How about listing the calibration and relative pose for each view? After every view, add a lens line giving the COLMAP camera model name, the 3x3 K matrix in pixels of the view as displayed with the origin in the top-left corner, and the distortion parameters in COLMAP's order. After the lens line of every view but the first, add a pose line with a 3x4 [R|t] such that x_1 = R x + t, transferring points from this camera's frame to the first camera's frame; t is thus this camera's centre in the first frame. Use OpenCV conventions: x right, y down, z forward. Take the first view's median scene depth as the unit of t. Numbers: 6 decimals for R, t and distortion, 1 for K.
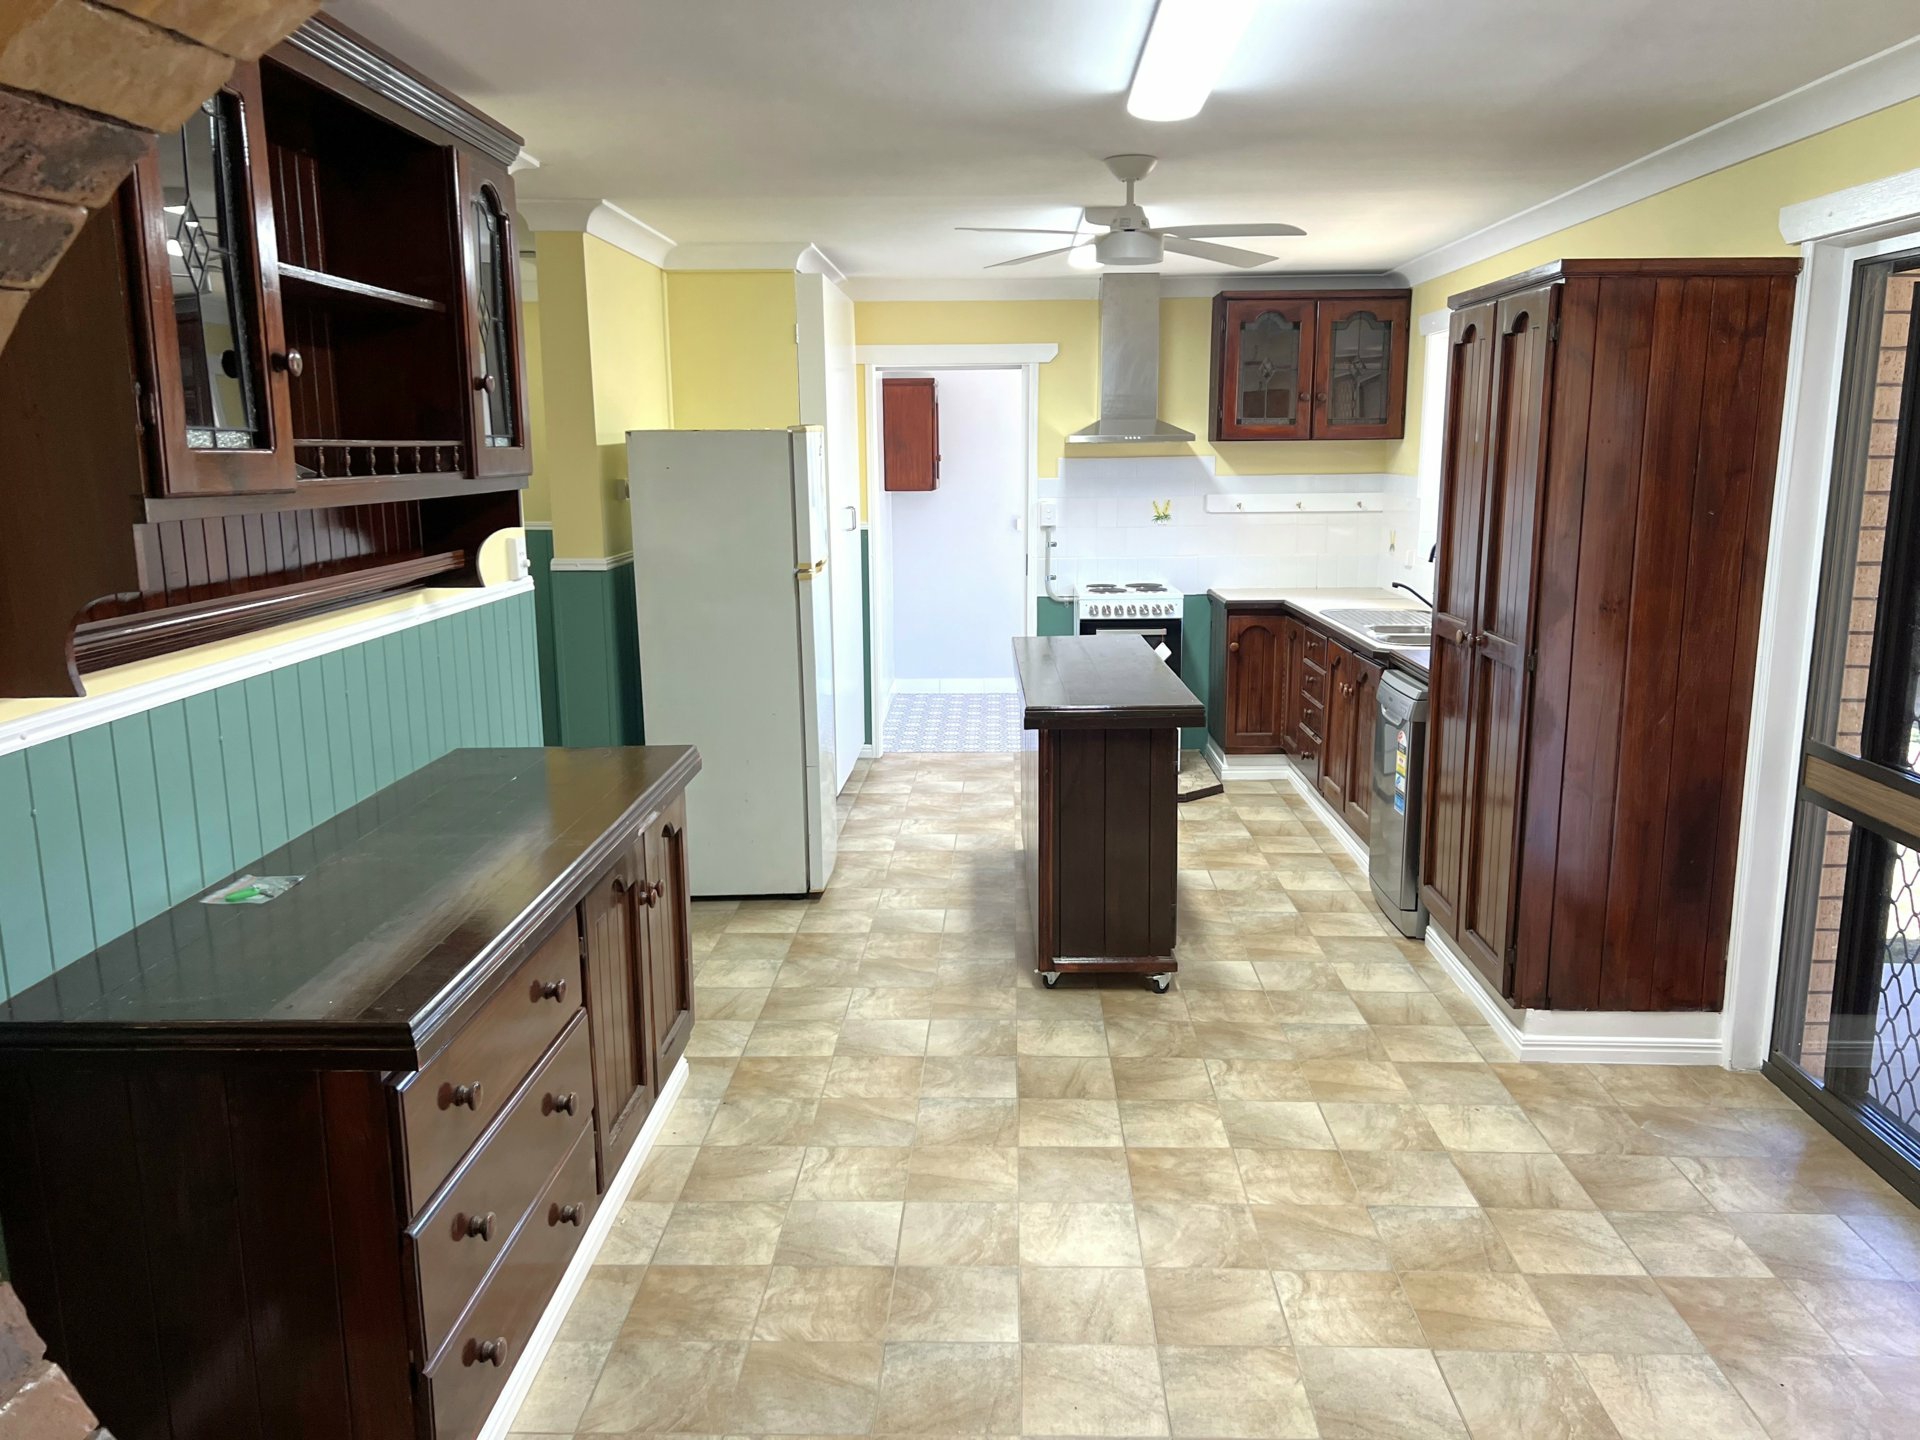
lens RADIAL K [[1427.2, 0, 904.5], [0, 1427.2, 713.9], [0, 0, 1]] dist [0.096292, -0.127108]
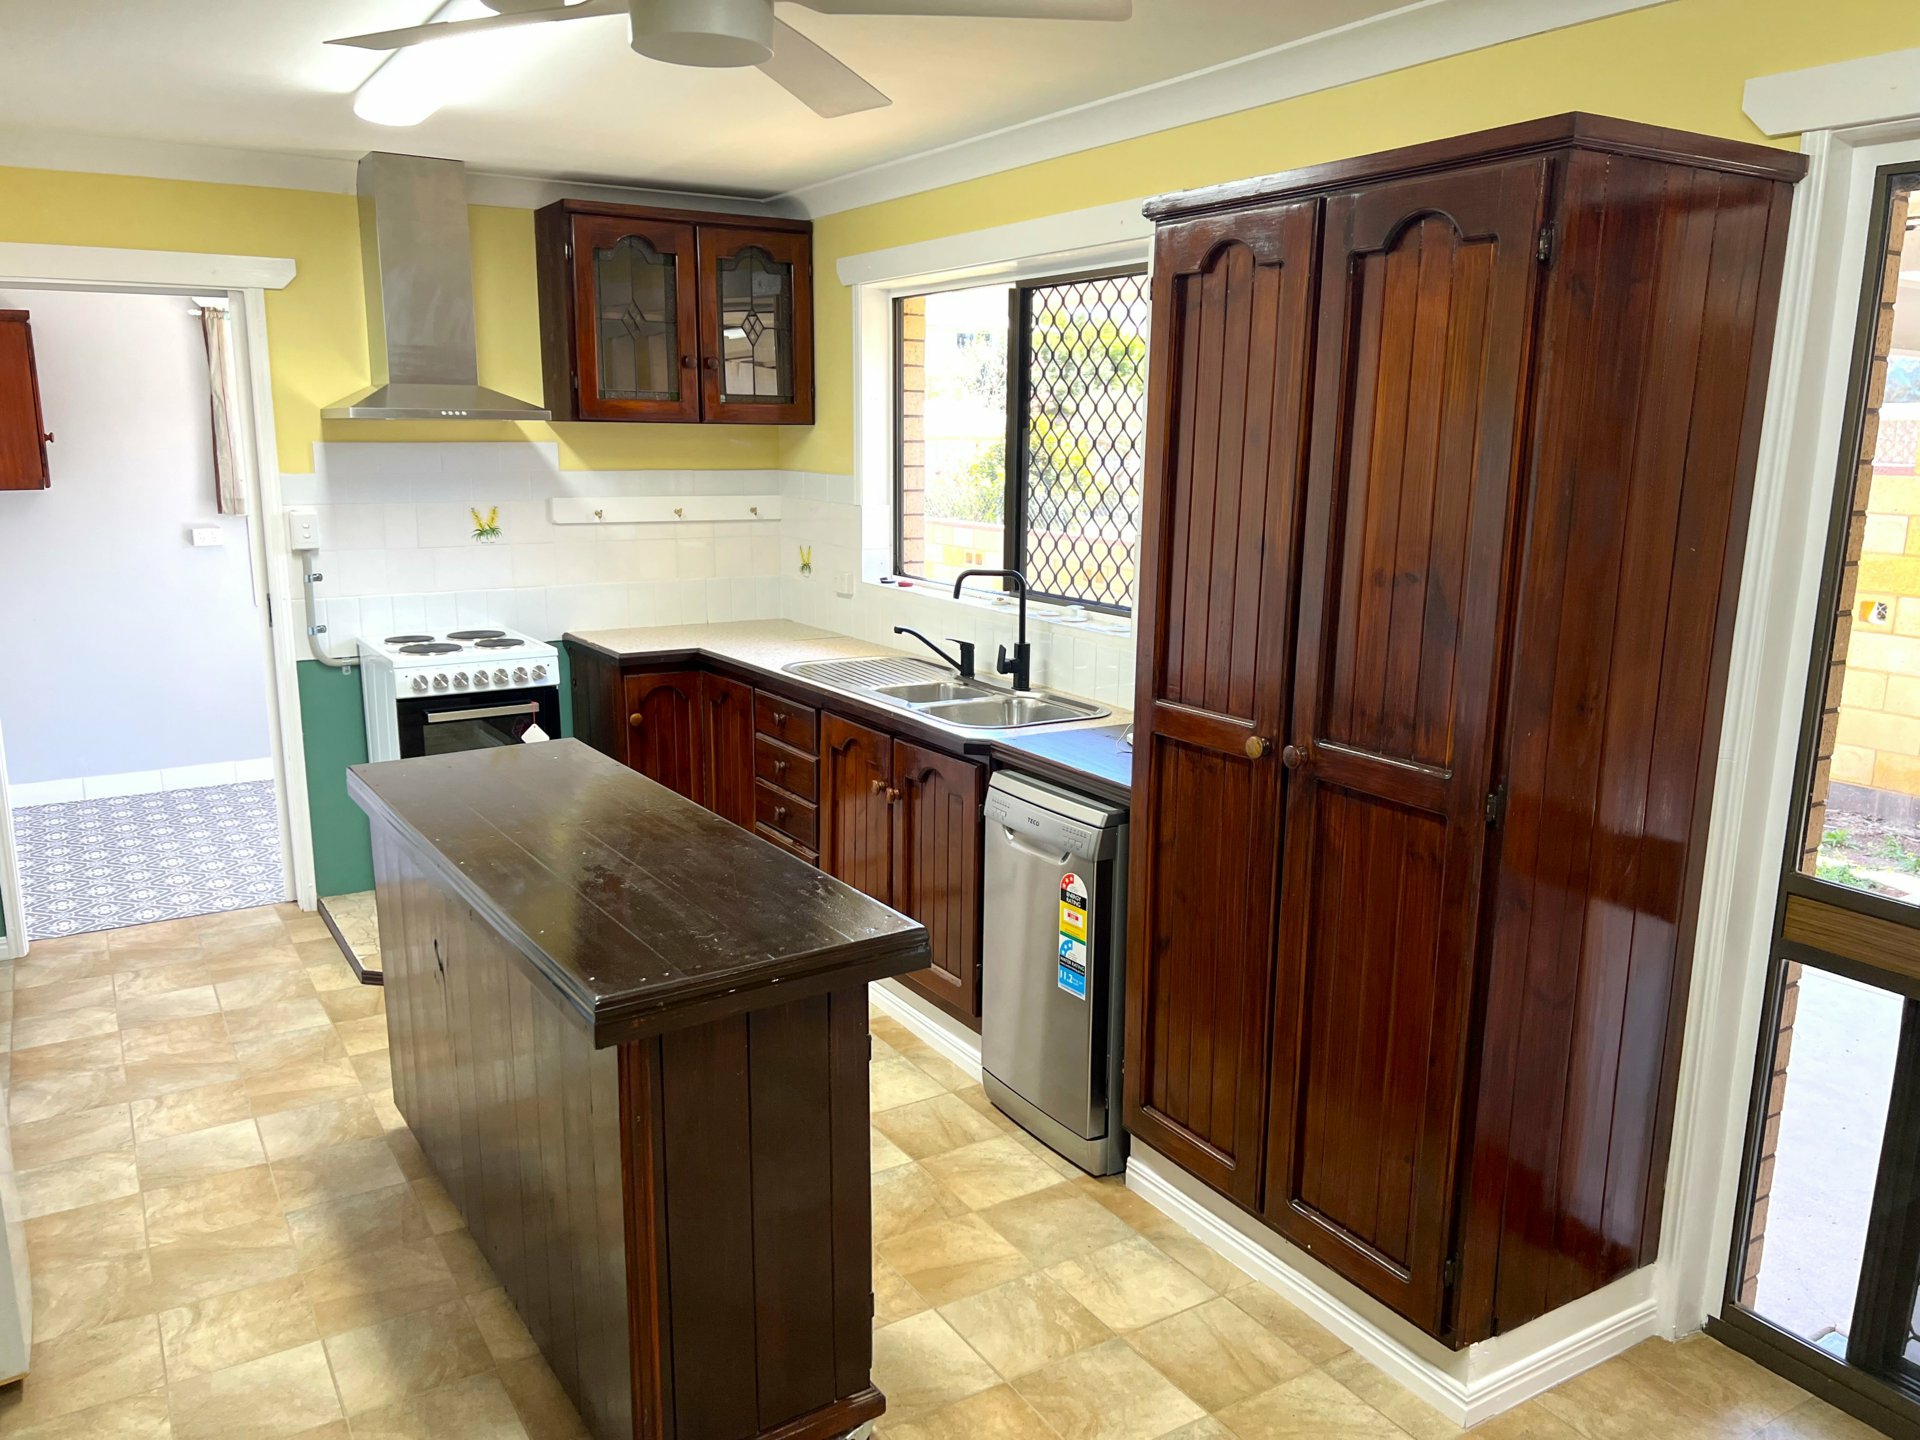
lens RADIAL K [[1427.2, 0, 904.5], [0, 1427.2, 713.9], [0, 0, 1]] dist [0.096292, -0.127108]
pose [[0.819623, -0.101939, 0.563760, -0.054910], [0.094286, 0.994626, 0.042770, -0.067982], [-0.565091, 0.018099, 0.824830, 0.361688]]
